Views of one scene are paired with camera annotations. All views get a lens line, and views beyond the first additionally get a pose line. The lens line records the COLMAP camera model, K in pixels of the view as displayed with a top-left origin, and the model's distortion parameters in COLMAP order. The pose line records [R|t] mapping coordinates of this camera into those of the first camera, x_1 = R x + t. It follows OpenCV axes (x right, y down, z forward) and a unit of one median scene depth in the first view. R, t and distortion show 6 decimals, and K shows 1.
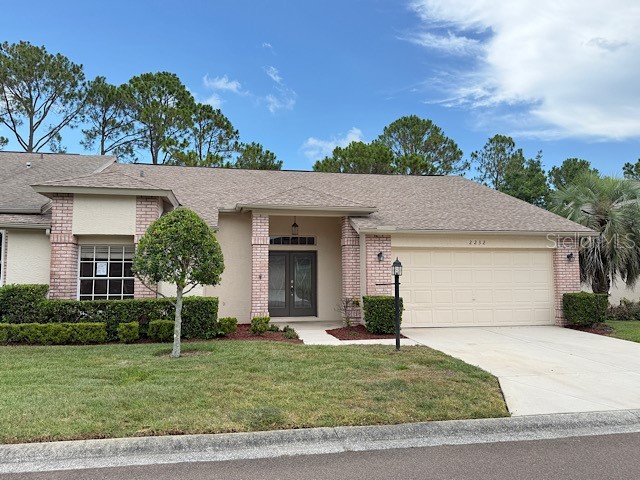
lens RADIAL K [[484.9, 0, 319.7], [0, 484.9, 239.6], [0, 0, 1]] dist [0.000393, 0.000010]
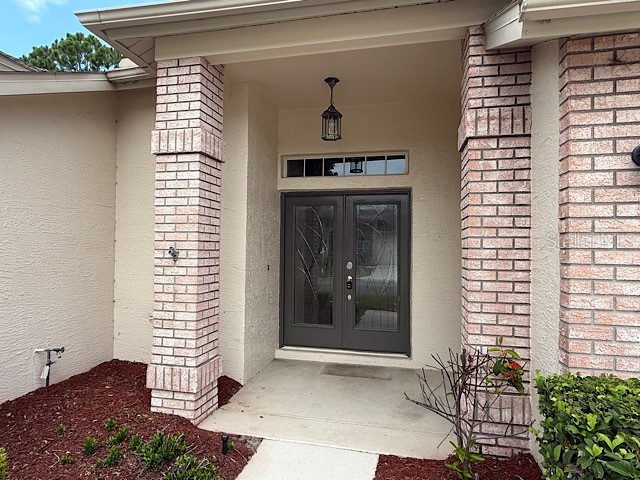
lens RADIAL K [[407.6, 0, 319.6], [0, 407.6, 241.5], [0, 0, 1]] dist [0.000125, 0.002546]
pose [[0.914730, 0.008152, -0.403984, 0.068312], [0.016504, 0.998208, 0.057512, 0.052032], [0.403729, -0.059275, 0.912956, 0.762233]]
